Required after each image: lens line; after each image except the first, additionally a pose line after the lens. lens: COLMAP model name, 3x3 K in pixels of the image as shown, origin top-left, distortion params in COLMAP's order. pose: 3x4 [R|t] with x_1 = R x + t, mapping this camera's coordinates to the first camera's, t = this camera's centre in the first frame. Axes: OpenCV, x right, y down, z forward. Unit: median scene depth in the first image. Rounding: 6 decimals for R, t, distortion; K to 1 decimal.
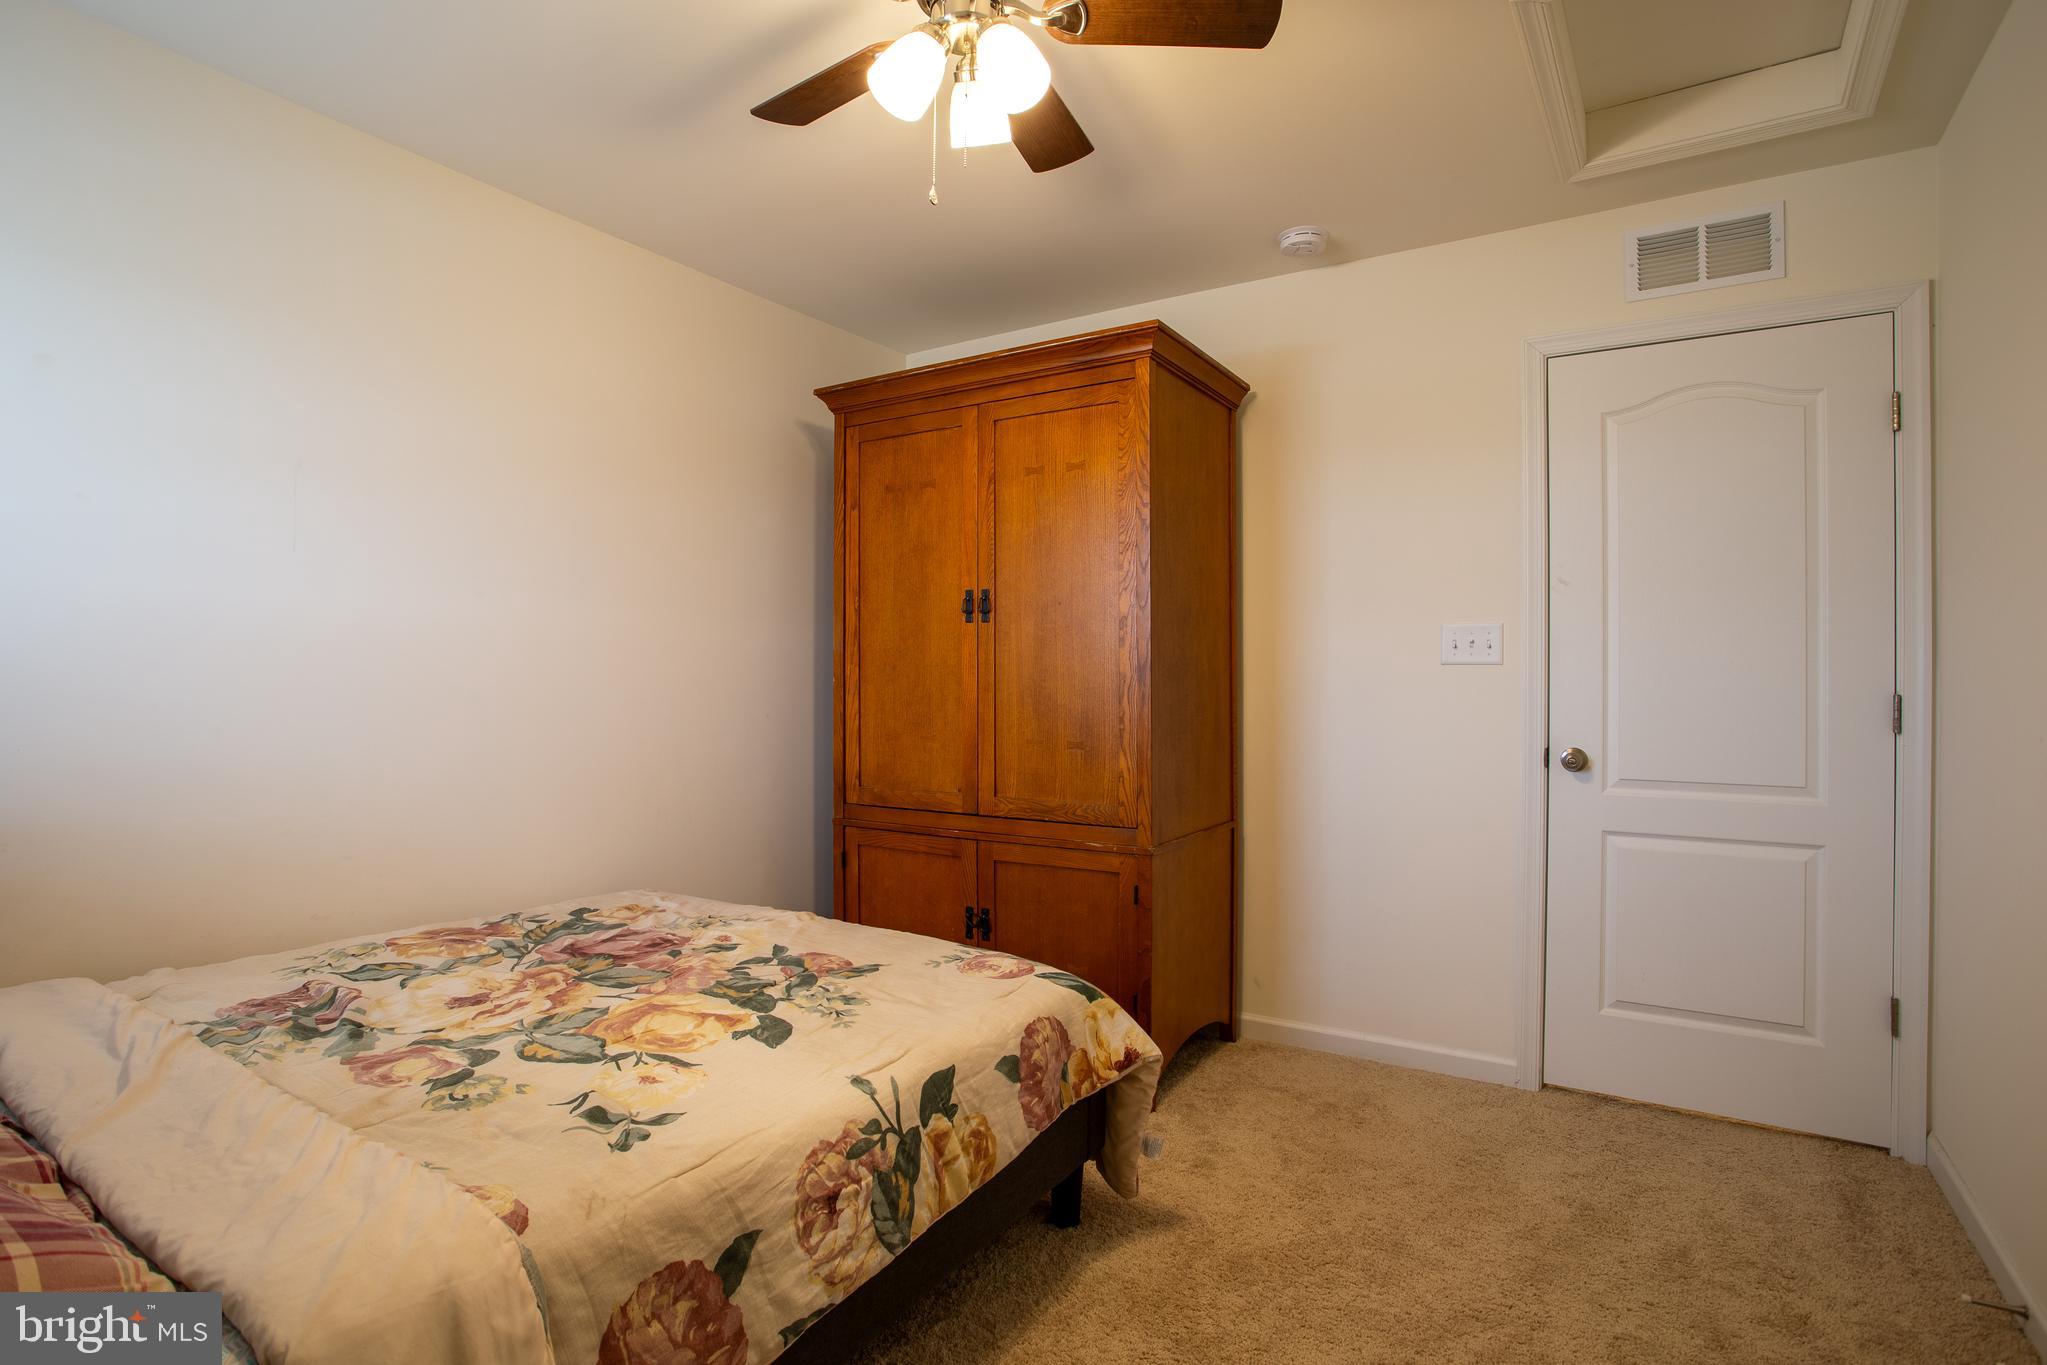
lens RADIAL K [[1017.9, 0, 1020.5], [0, 1017.9, 670.9], [0, 0, 1]] dist [-0.083176, 0.037101]
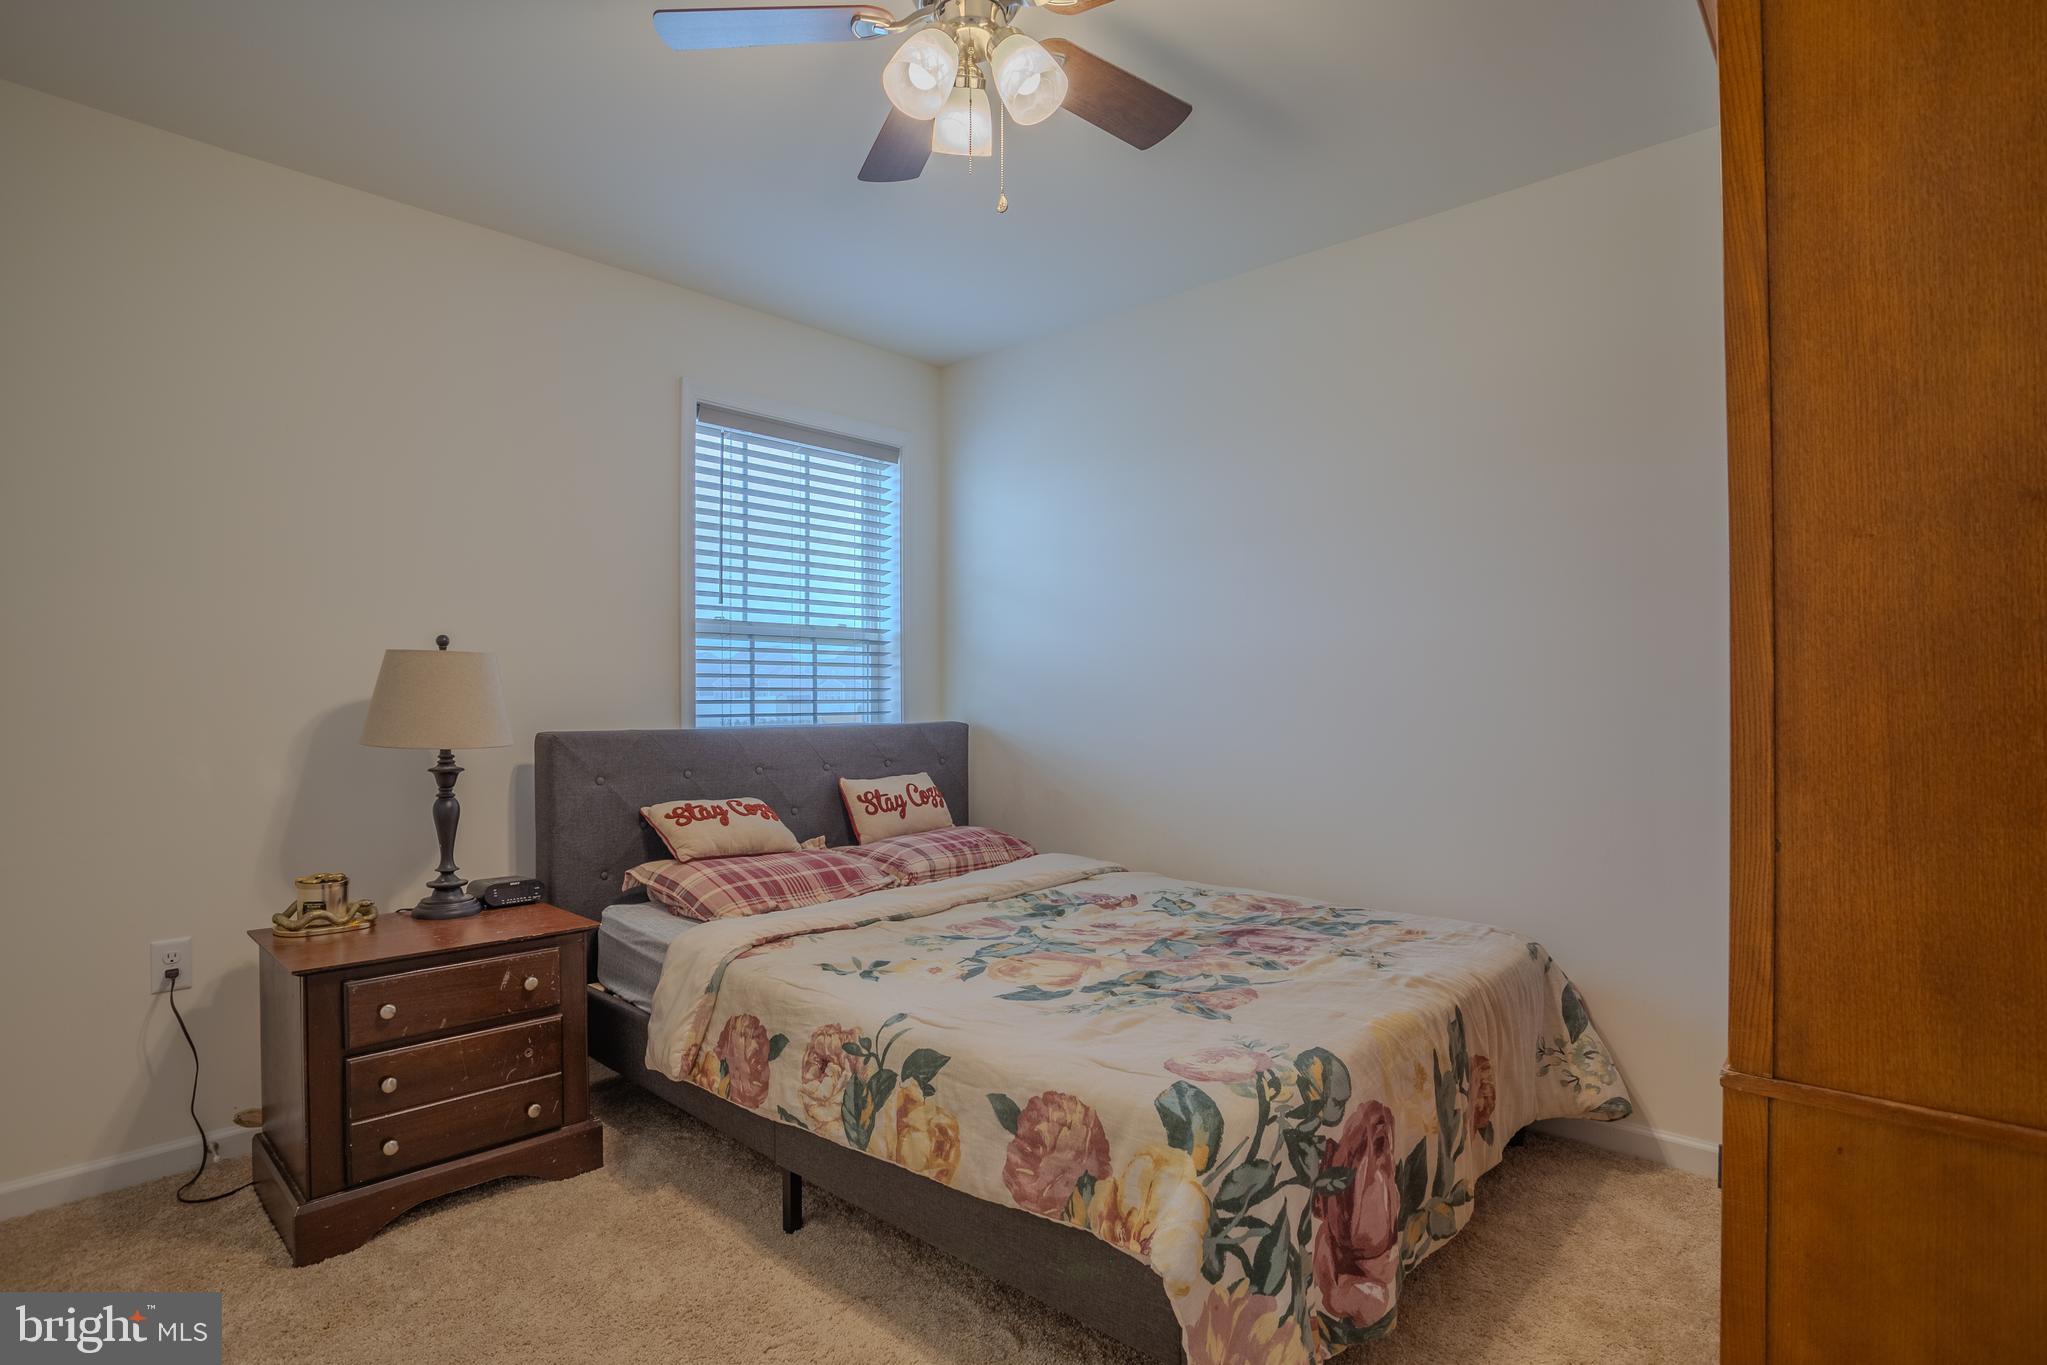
lens RADIAL K [[1017.9, 0, 1020.5], [0, 1017.9, 670.9], [0, 0, 1]] dist [-0.083176, 0.037101]
pose [[-0.187453, -0.032312, -0.981742, 0.913779], [0.018446, 0.999167, -0.036407, 0.026431], [0.982100, -0.024934, -0.186701, 1.210360]]
